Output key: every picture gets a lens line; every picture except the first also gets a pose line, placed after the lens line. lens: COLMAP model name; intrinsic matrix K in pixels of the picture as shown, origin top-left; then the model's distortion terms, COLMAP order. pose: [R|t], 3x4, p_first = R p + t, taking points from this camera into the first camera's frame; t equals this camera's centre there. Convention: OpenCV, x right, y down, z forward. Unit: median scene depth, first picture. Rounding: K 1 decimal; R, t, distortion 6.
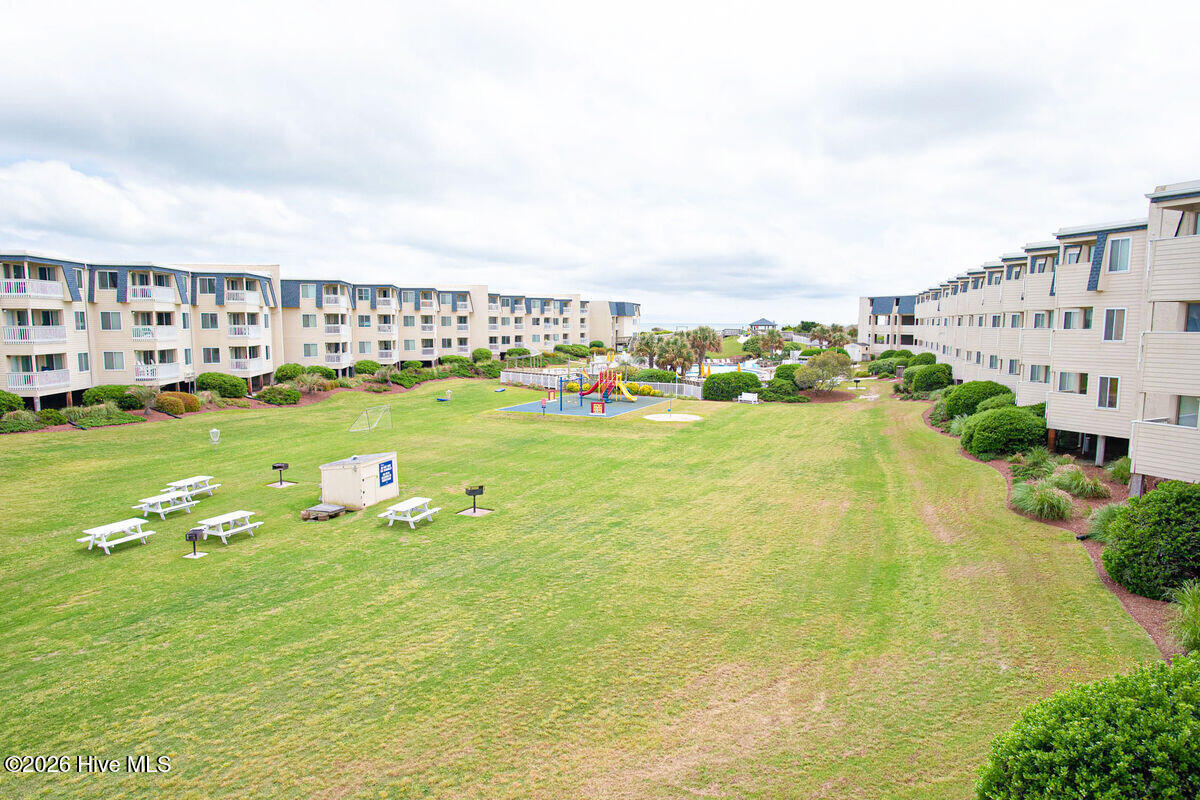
lens RADIAL K [[896.5, 0, 600.0], [0, 896.5, 400.0], [0, 0, 1]] dist [-0.095590, 0.001487]
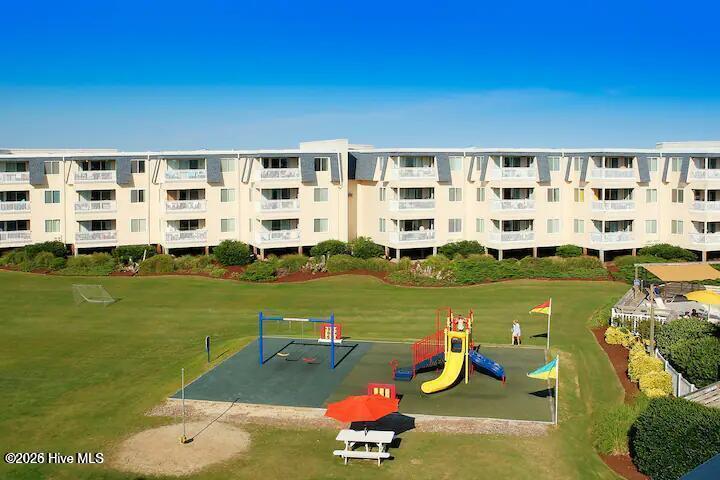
lens RADIAL K [[537.9, 0, 360.0], [0, 537.9, 240.0], [0, 0, 1]] dist [-0.095590, 0.001487]
pose [[0.206400, 0.071558, -0.975848, 0.215889], [-0.079574, 0.995246, 0.056150, -0.064604], [0.975227, 0.066063, 0.211113, 0.767525]]
